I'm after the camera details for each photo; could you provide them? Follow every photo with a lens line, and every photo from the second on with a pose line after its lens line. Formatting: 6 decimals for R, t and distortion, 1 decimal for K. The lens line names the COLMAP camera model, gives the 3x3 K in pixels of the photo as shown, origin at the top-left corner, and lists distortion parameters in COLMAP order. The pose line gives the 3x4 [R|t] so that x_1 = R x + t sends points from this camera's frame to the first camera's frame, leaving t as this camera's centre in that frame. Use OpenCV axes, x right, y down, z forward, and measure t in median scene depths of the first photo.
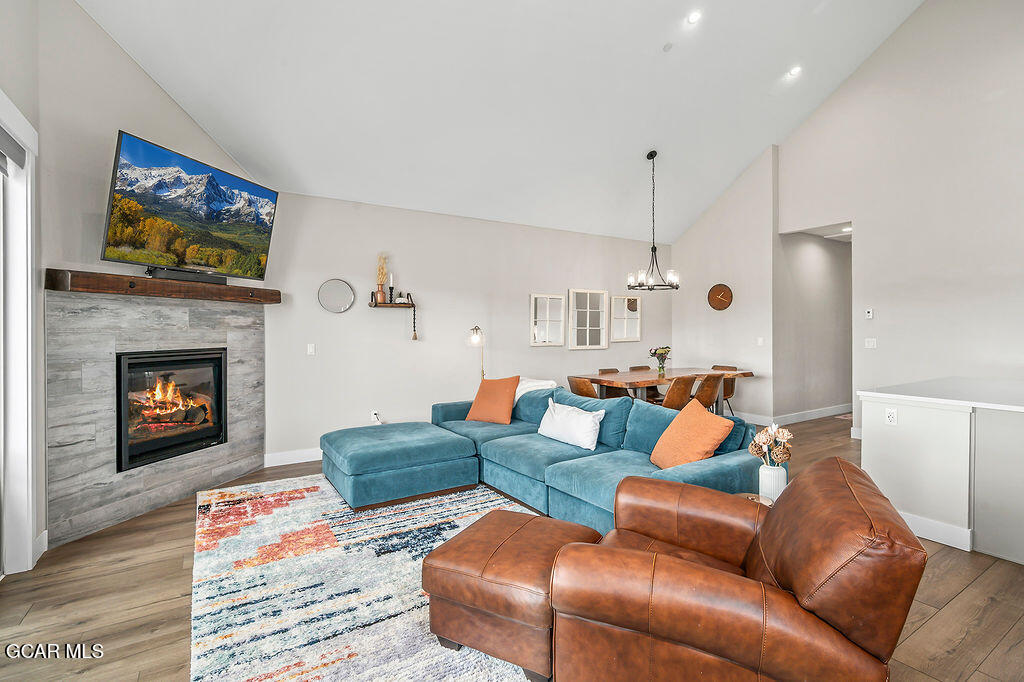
lens RADIAL K [[489.3, 0, 505.6], [0, 489.3, 339.0], [0, 0, 1]] dist [-0.005265, -0.000962]
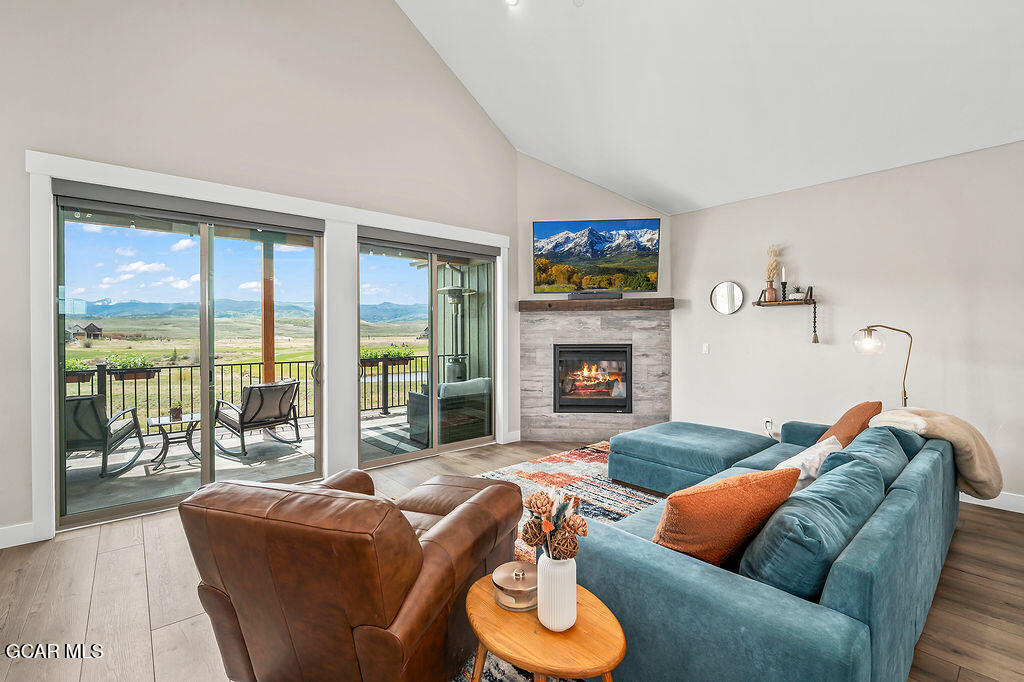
lens RADIAL K [[449.0, 0, 514.2], [0, 449.0, 332.3], [0, 0, 1]] dist [-0.008214, 0.000257]
pose [[0.139240, 0.001851, -0.990257, 0.704371], [-0.015882, 0.999874, -0.000364, -0.010621], [0.990131, 0.015778, 0.139252, 0.560305]]
